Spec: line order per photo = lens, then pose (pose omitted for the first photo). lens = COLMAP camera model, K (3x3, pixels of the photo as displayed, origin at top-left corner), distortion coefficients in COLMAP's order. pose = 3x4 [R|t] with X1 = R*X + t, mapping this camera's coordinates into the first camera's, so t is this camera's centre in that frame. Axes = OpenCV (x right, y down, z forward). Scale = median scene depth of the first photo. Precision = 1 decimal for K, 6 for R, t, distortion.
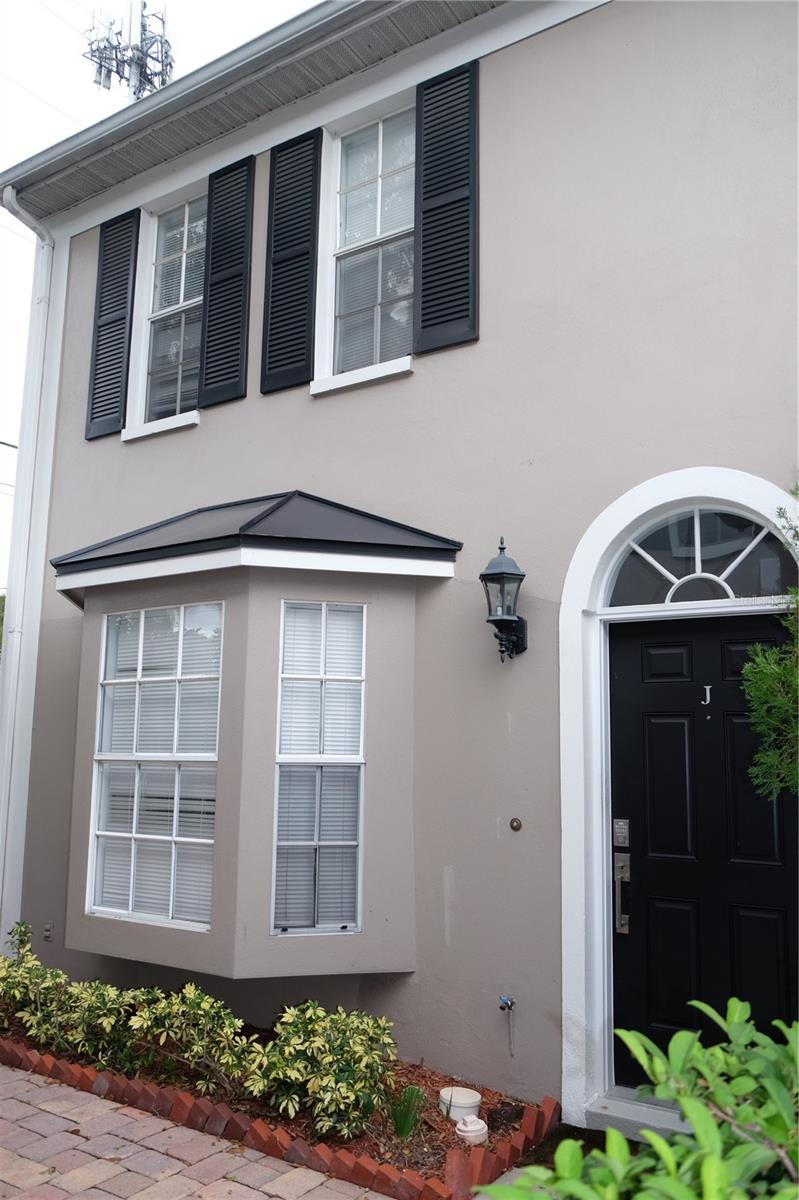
lens RADIAL K [[914.4, 0, 399.9], [0, 914.4, 629.0], [0, 0, 1]] dist [-0.030419, 0.004200]
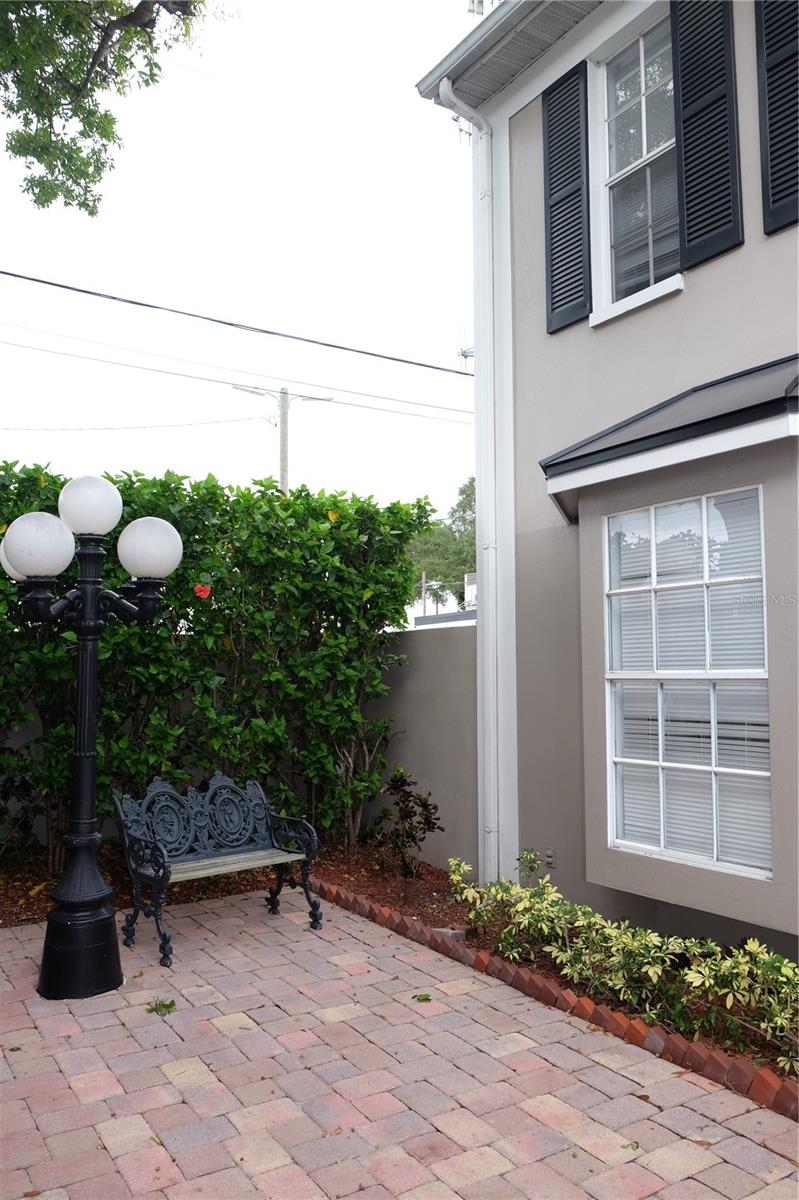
lens RADIAL K [[914.4, 0, 399.9], [0, 914.4, 629.0], [0, 0, 1]] dist [-0.030419, 0.004200]
pose [[0.903121, -0.035881, -0.427884, -0.146643], [0.074028, 0.994592, 0.072846, 0.015250], [0.422956, -0.097465, 0.900893, 0.118848]]
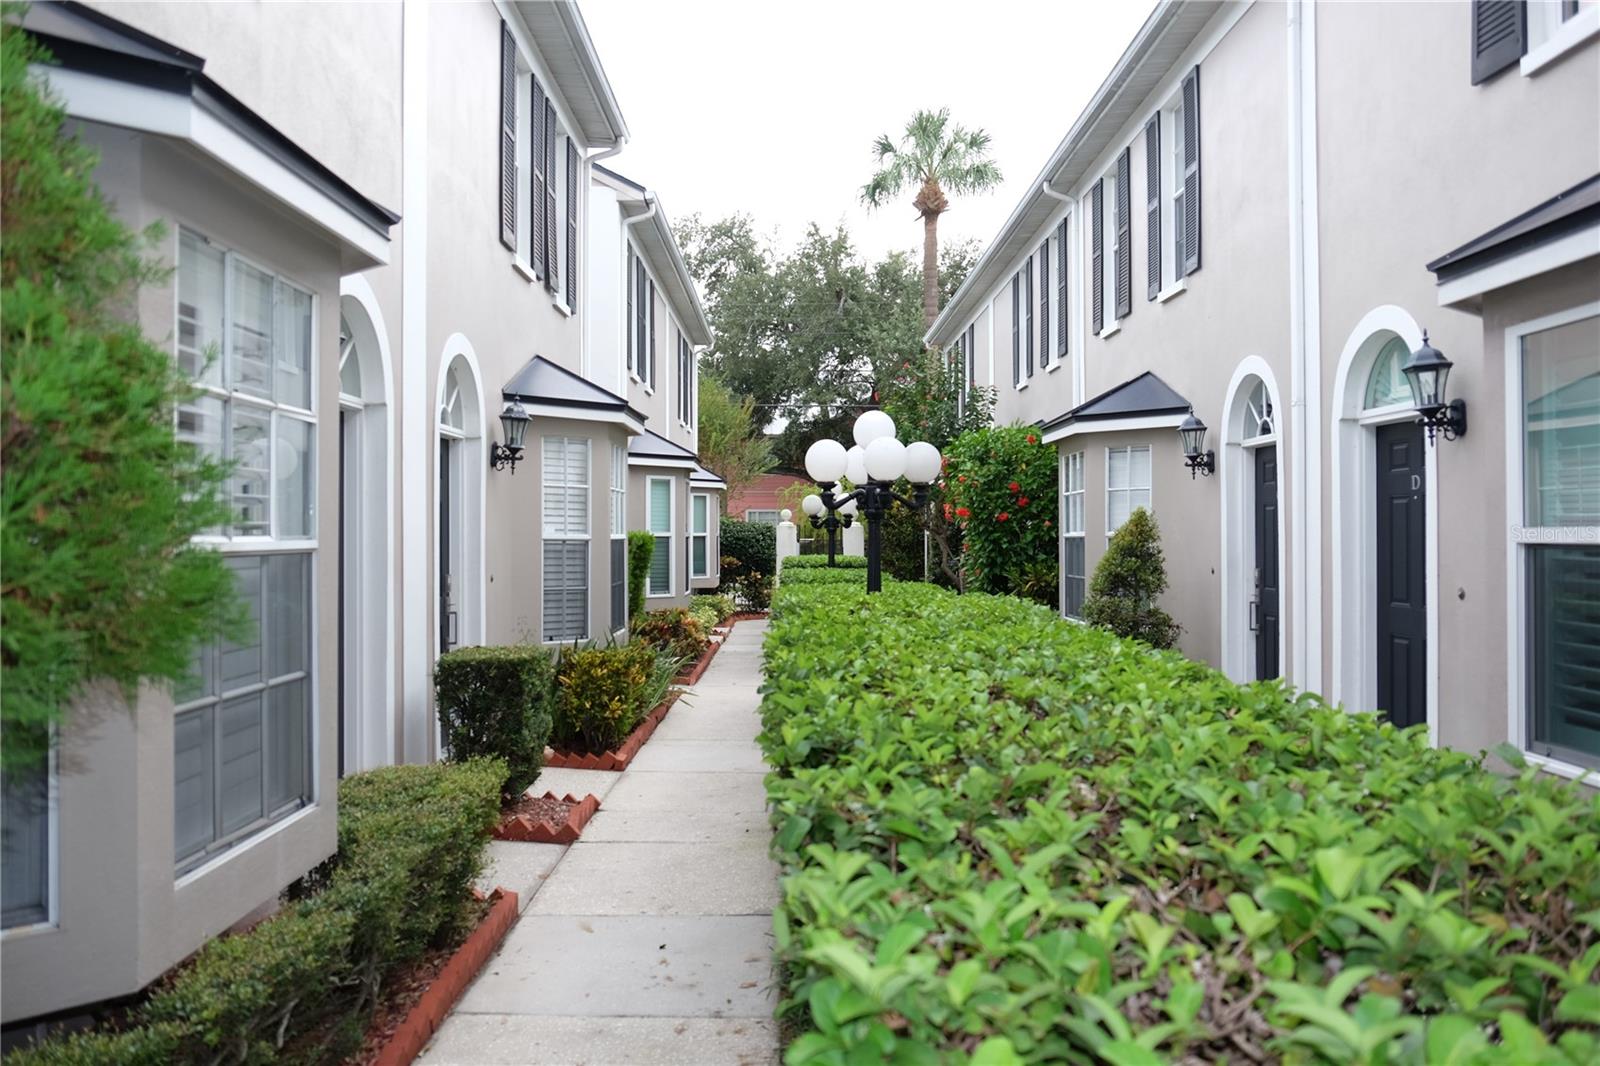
lens RADIAL K [[1219.2, 0, 800.0], [0, 1219.2, 533.0], [0, 0, 1]] dist [-0.030419, 0.004200]
pose [[0.614447, -0.024424, -0.788580, 0.098569], [0.139191, 0.987198, 0.077880, -0.009670], [0.776583, -0.157616, 0.609981, -0.069329]]
